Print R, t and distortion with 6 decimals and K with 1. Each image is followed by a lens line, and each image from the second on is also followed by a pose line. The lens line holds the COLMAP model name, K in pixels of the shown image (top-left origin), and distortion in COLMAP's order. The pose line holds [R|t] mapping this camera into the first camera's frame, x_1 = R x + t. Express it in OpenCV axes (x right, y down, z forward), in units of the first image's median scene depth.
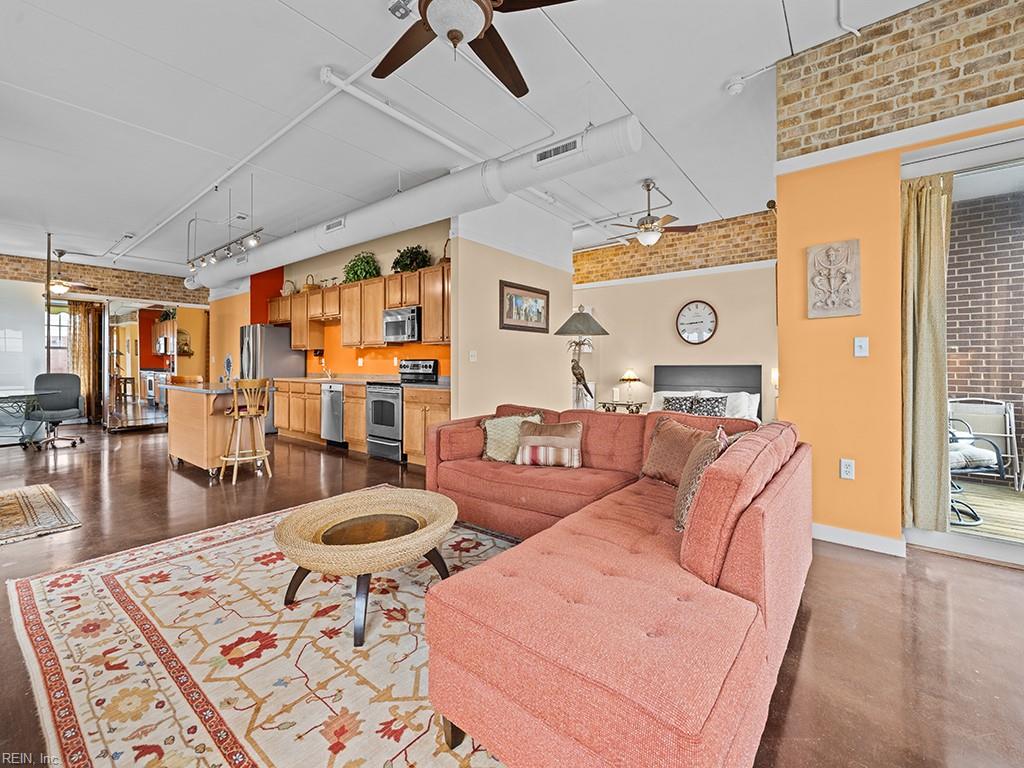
lens RADIAL K [[426.1, 0, 505.6], [0, 426.1, 362.4], [0, 0, 1]] dist [-0.002316, -0.000225]
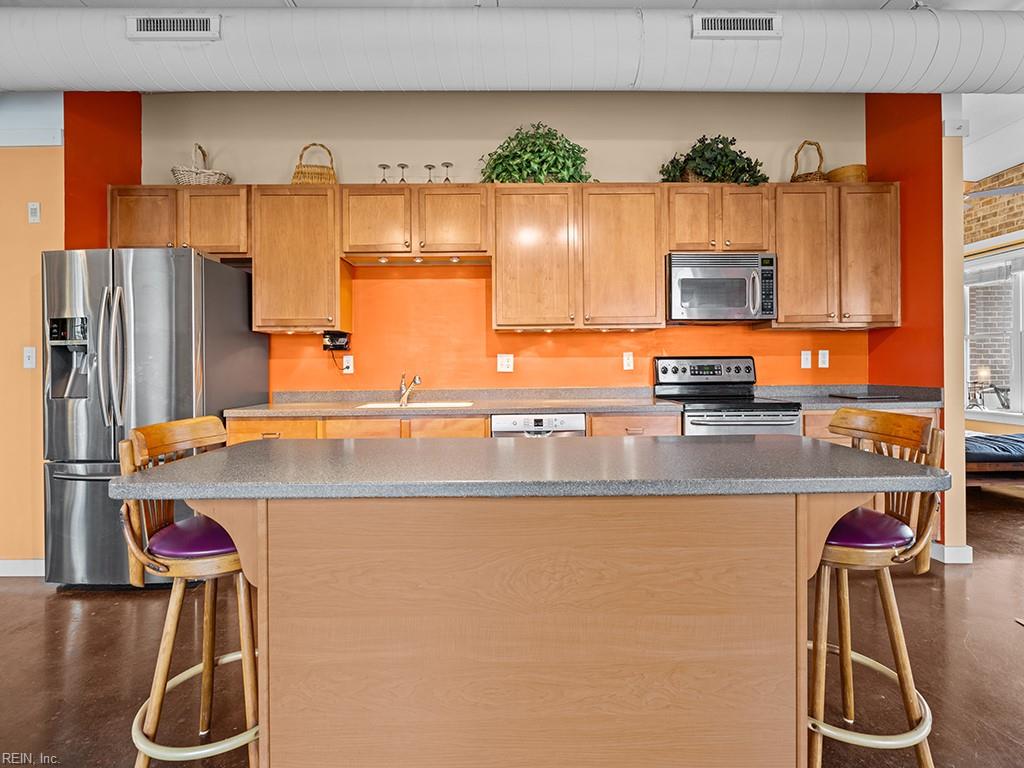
lens RADIAL K [[443.3, 0, 517.3], [0, 443.3, 367.8], [0, 0, 1]] dist [-0.013607, 0.000527]
pose [[0.786823, -0.007137, 0.617137, -0.662194], [0.007188, 0.999971, 0.002400, 0.003918], [-0.617136, 0.002547, 0.786852, 0.651730]]
